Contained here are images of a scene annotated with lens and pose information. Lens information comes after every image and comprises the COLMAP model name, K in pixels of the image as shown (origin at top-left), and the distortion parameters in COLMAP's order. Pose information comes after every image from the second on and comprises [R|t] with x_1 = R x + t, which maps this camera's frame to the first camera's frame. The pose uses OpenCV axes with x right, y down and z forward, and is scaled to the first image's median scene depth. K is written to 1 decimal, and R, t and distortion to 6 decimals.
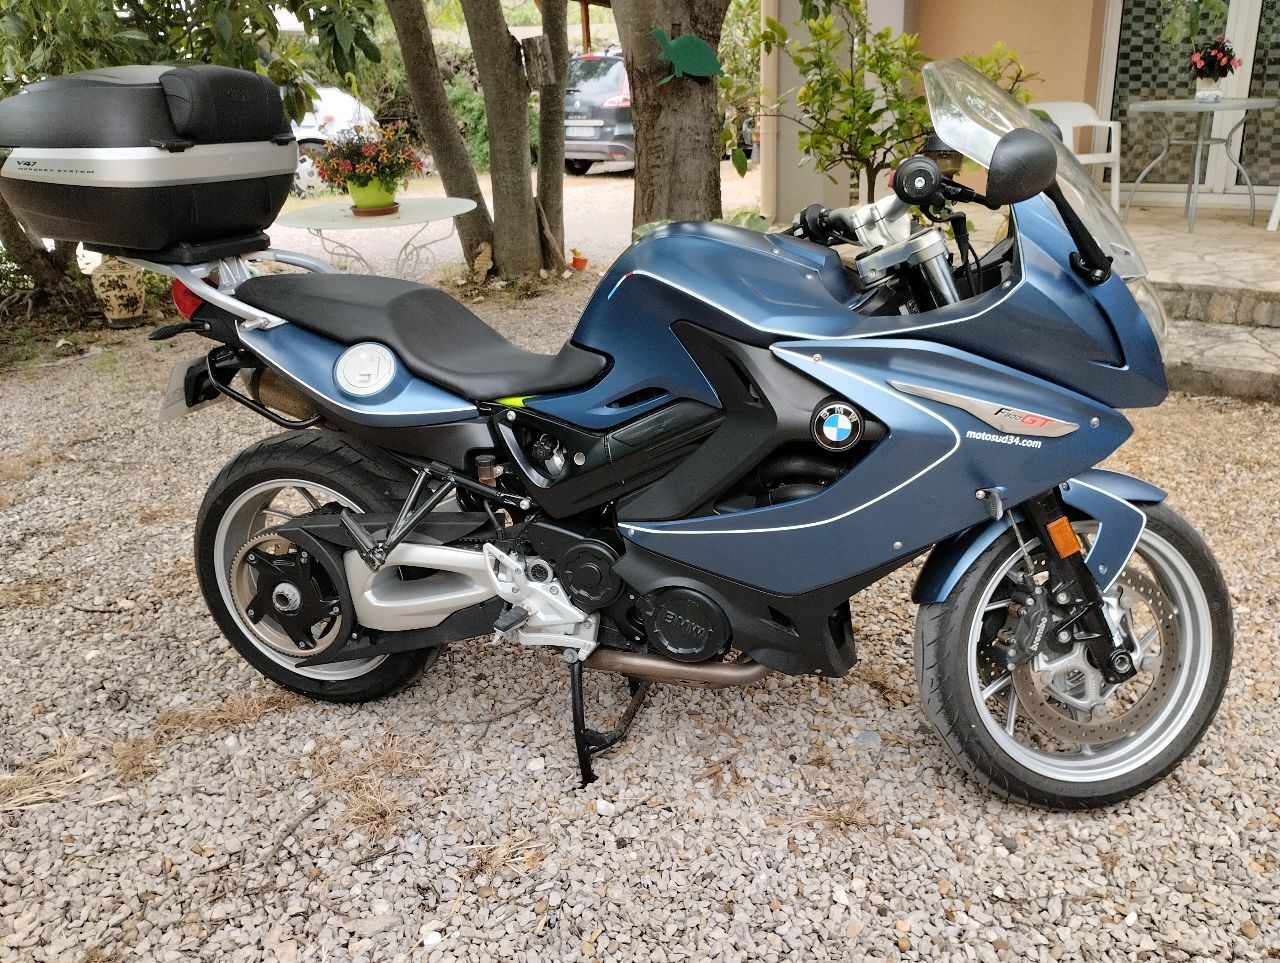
lens RADIAL K [[1105.0, 0, 637.8], [0, 1105.0, 479.4], [0, 0, 1]] dist [0.057172, -0.054175]
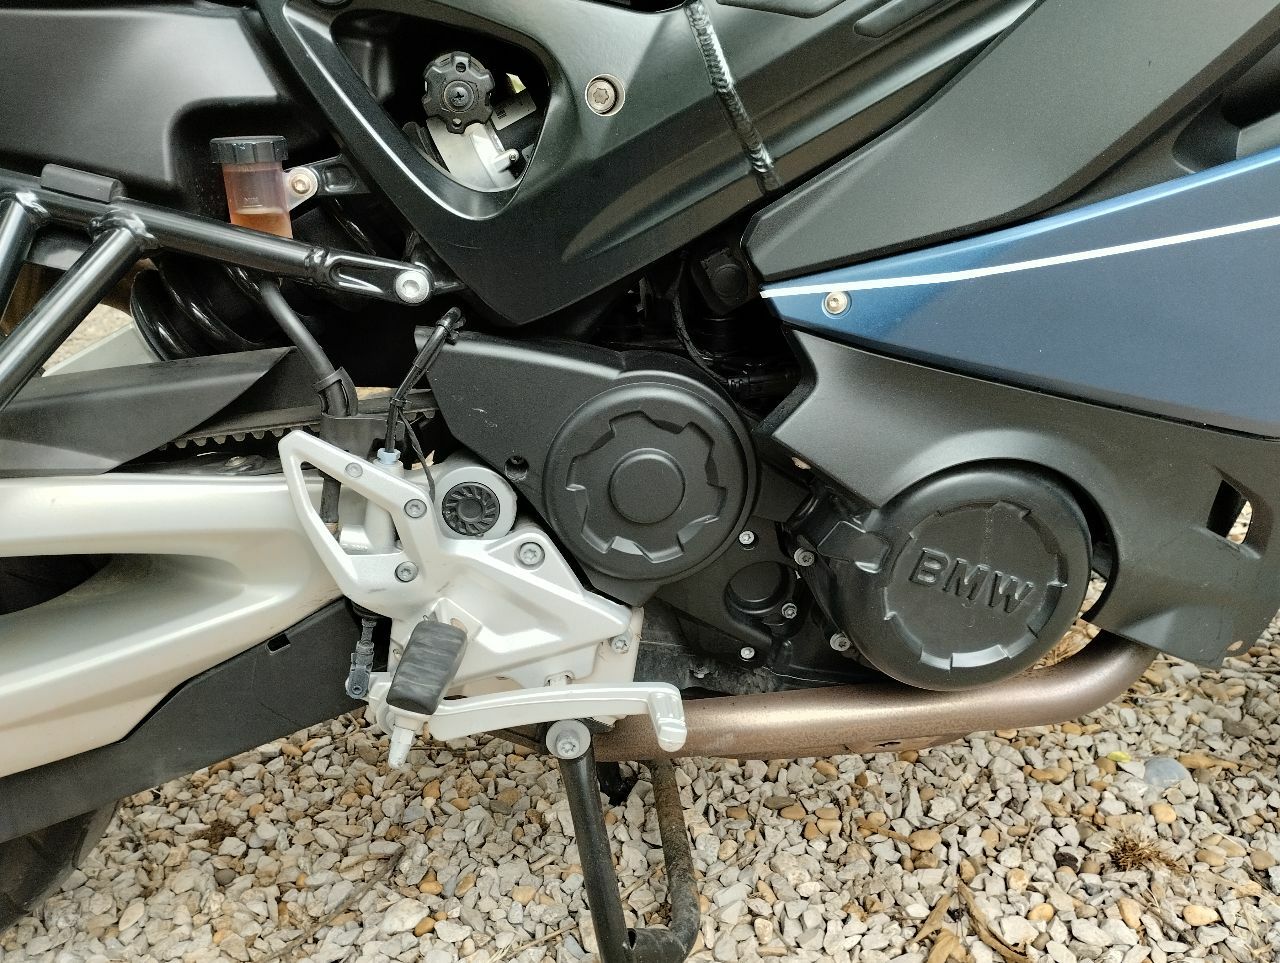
lens RADIAL K [[1105.0, 0, 646.3], [0, 1105.0, 482.7], [0, 0, 1]] dist [0.057172, -0.054175]
pose [[0.923497, -0.130887, 0.360586, -0.157586], [0.131506, 0.991050, 0.022936, 0.076432], [-0.360361, 0.026238, 0.932444, 0.682201]]
